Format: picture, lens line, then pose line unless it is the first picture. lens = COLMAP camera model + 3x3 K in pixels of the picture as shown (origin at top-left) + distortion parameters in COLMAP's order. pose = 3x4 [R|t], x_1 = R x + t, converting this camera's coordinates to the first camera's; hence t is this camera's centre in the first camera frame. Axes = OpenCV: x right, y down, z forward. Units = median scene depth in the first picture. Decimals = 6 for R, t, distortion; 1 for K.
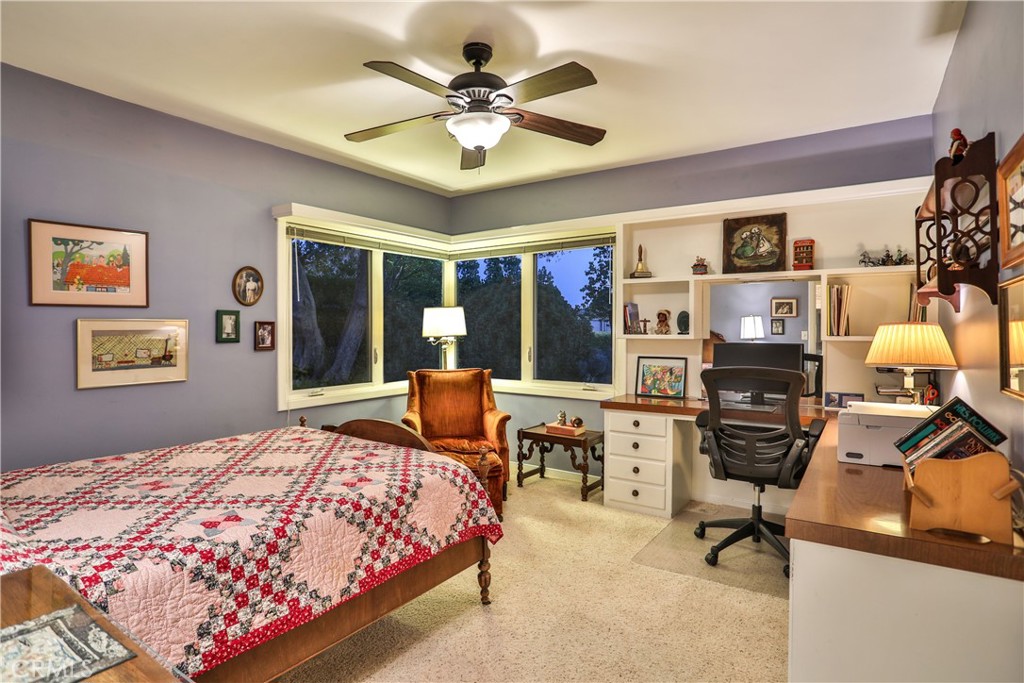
lens RADIAL K [[533.0, 0, 512.7], [0, 533.0, 333.8], [0, 0, 1]] dist [-0.079484, 0.041022]
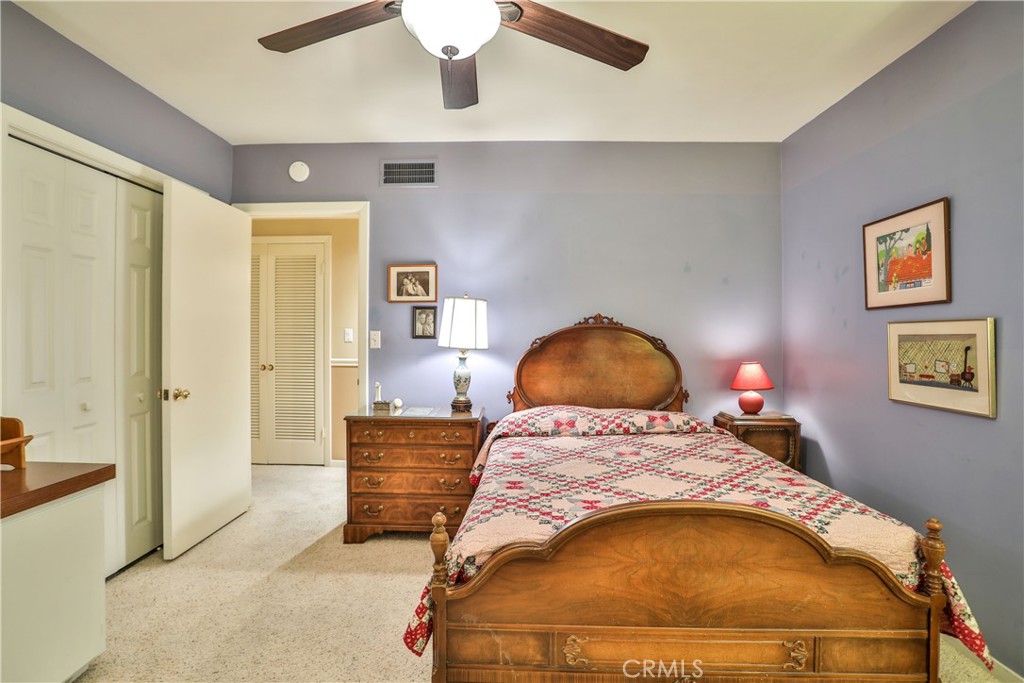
lens RADIAL K [[533.0, 0, 512.7], [0, 533.0, 333.8], [0, 0, 1]] dist [-0.079484, 0.041022]
pose [[-0.844044, -0.000933, -0.536273, 0.184052], [-0.006685, 0.999939, 0.008783, -0.011194], [0.536232, 0.010998, -0.843999, 1.362770]]
